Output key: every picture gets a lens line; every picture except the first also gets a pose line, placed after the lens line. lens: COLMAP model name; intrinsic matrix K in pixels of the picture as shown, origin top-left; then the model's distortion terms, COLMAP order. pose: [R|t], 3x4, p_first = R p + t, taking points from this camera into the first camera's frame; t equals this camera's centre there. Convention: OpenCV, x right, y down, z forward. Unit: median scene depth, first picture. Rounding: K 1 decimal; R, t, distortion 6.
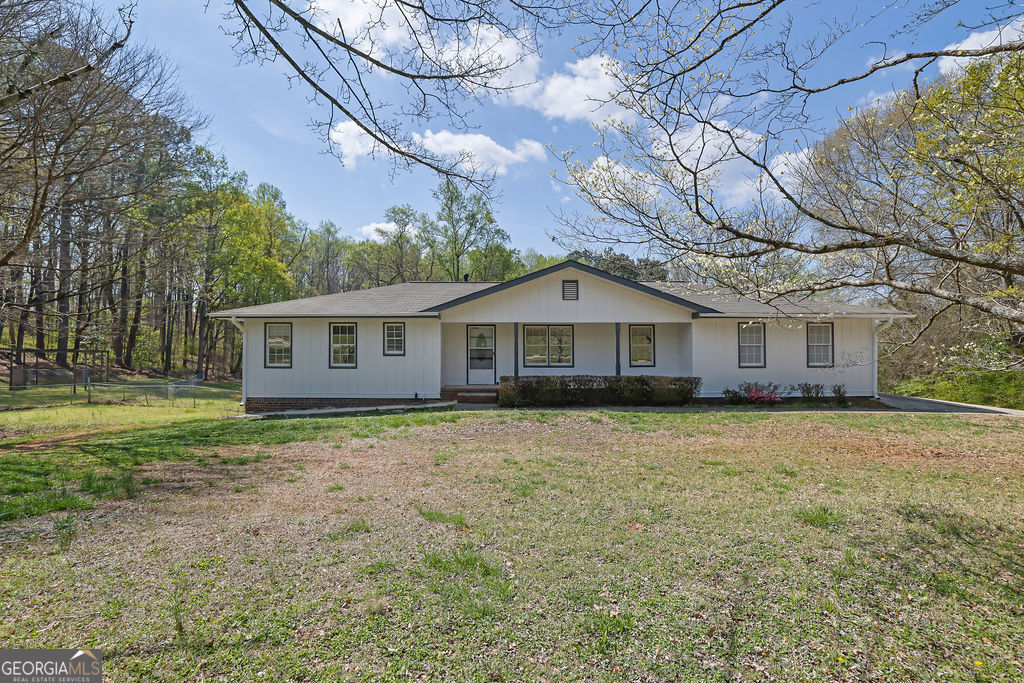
lens RADIAL K [[441.9, 0, 512.0], [0, 441.9, 340.9], [0, 0, 1]] dist [-0.000614, 0.000577]
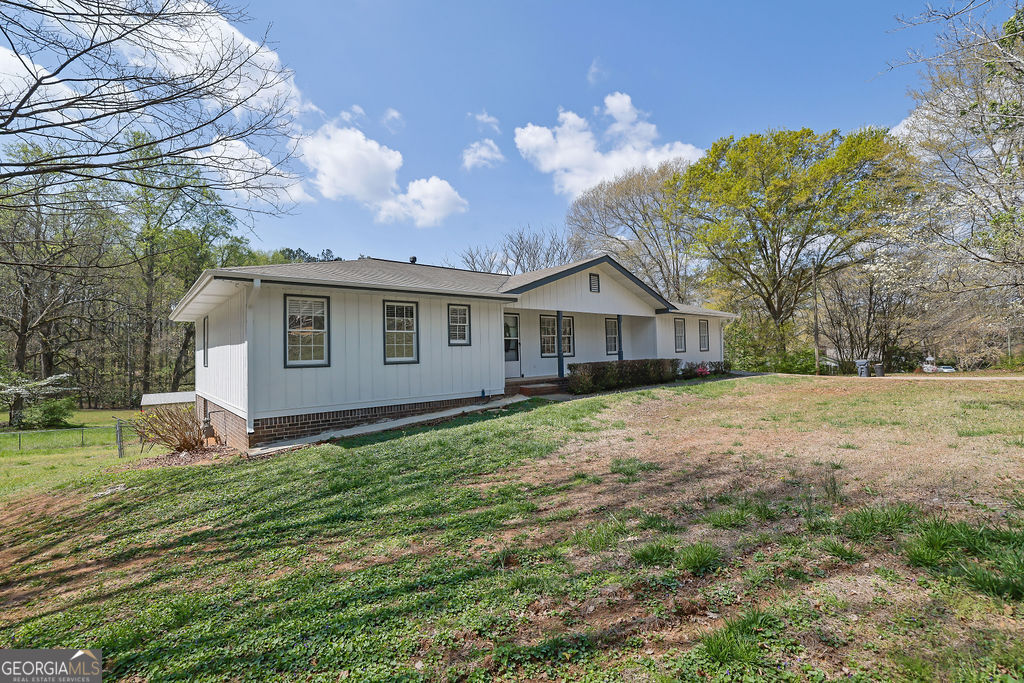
lens RADIAL K [[441.9, 0, 508.7], [0, 441.9, 339.0], [0, 0, 1]] dist [-0.000614, 0.000577]
pose [[0.745442, -0.000206, 0.666571, -0.735602], [0.011380, 0.999858, -0.012417, 0.032230], [-0.666474, 0.016842, 0.745338, 0.337433]]
